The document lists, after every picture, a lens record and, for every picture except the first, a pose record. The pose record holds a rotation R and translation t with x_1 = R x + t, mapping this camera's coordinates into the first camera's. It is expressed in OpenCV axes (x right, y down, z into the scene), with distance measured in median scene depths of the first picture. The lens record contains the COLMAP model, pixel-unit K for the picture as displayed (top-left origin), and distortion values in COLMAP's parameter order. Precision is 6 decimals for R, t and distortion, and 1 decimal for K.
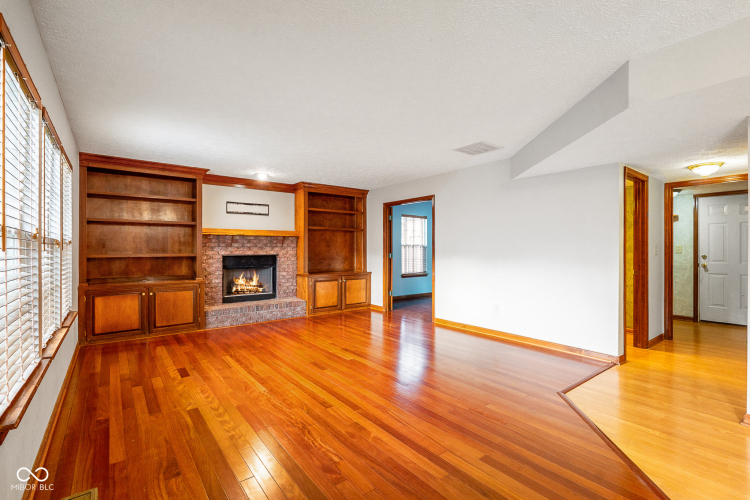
lens RADIAL K [[348.3, 0, 377.8], [0, 348.3, 244.5], [0, 0, 1]] dist [-0.000032, -0.000047]
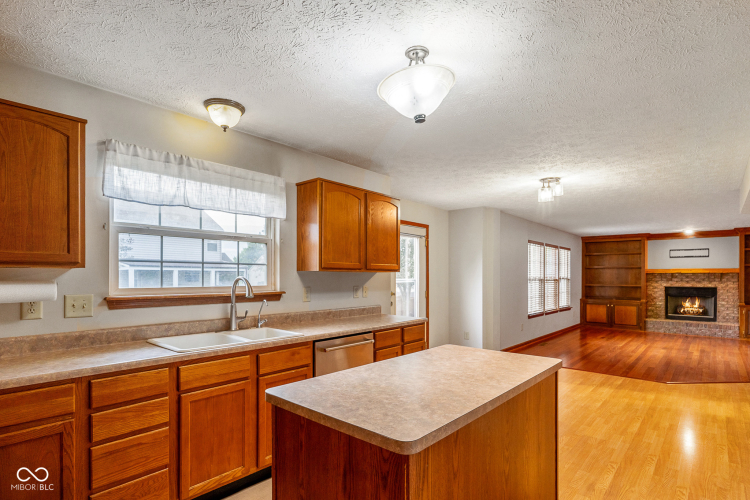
lens RADIAL K [[374.8, 0, 380.0], [0, 374.8, 275.5], [0, 0, 1]] dist [-0.003223, -0.000211]
pose [[0.188459, 0.000687, -0.982081, 0.890441], [0.008314, 0.999963, 0.002295, -0.029684], [0.982046, -0.008598, 0.188446, -0.497718]]
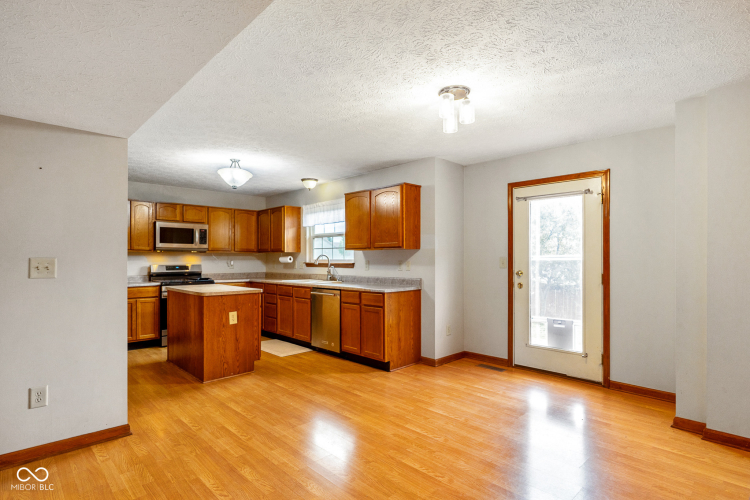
lens RADIAL K [[381.0, 0, 377.8], [0, 381.0, 260.1], [0, 0, 1]] dist [-0.002056, -0.000276]
pose [[-0.991814, 0.004261, -0.127619, 0.397166], [0.005378, 0.999950, -0.008404, -0.005374], [0.127577, -0.009021, -0.991788, 0.395552]]
